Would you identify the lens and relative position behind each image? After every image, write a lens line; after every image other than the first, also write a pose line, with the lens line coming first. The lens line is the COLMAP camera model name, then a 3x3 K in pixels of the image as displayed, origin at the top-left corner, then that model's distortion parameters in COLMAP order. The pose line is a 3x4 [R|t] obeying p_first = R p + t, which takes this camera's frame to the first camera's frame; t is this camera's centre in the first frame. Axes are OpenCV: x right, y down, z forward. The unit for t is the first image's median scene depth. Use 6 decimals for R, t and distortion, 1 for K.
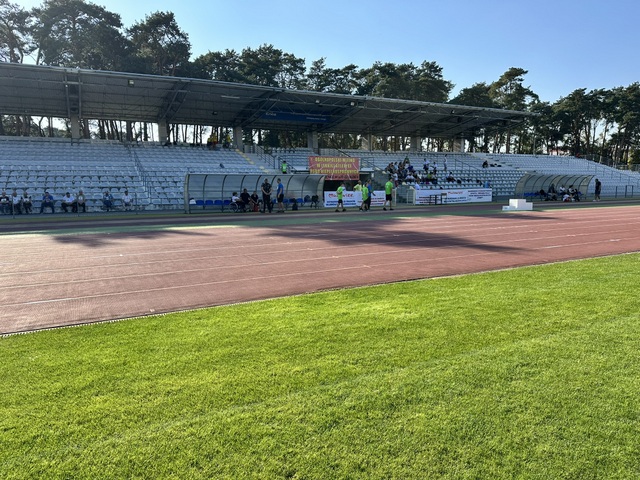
lens RADIAL K [[451.3, 0, 315.3], [0, 451.3, 249.3], [0, 0, 1]] dist [0.074264, -0.110600]
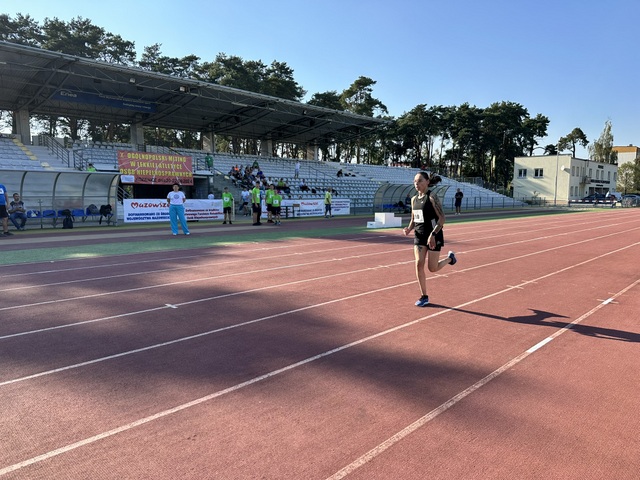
lens RADIAL K [[451.3, 0, 315.3], [0, 451.3, 249.3], [0, 0, 1]] dist [0.074264, -0.110600]
pose [[0.953716, -0.022160, 0.299890, 0.033845], [0.028068, 0.999487, -0.015406, -0.013664], [-0.299394, 0.023110, 0.953849, 0.104855]]
